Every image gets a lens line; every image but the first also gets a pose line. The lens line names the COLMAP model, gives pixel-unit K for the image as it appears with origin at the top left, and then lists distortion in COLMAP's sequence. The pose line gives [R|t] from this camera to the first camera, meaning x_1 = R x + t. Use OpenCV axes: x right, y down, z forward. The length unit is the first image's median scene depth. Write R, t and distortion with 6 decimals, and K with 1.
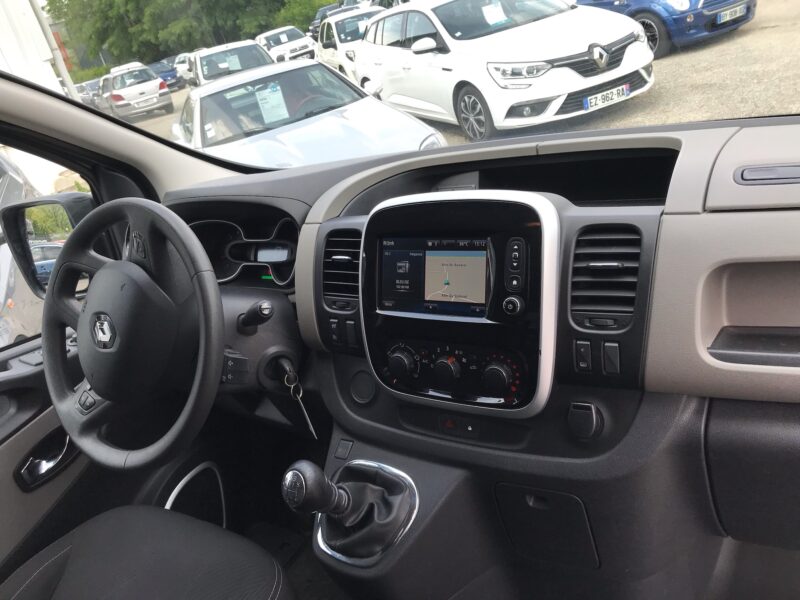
lens RADIAL K [[653.6, 0, 400.6], [0, 653.6, 297.7], [0, 0, 1]] dist [0.020481, -0.006354]
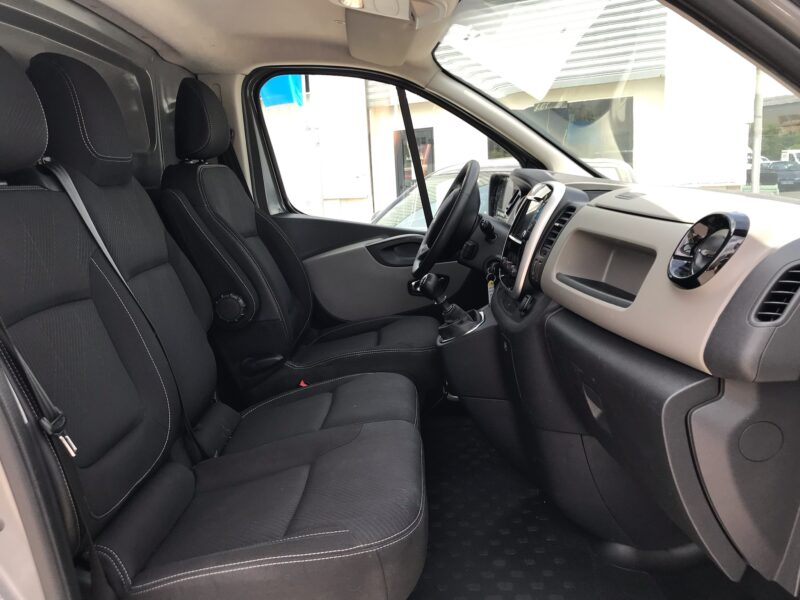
lens RADIAL K [[653.6, 0, 400.6], [0, 653.6, 297.7], [0, 0, 1]] dist [0.020481, -0.006354]
pose [[0.511857, 0.364365, -0.777972, 1.244443], [-0.436654, 0.890238, 0.129654, 0.070106], [0.739821, 0.273340, 0.614776, -0.330487]]
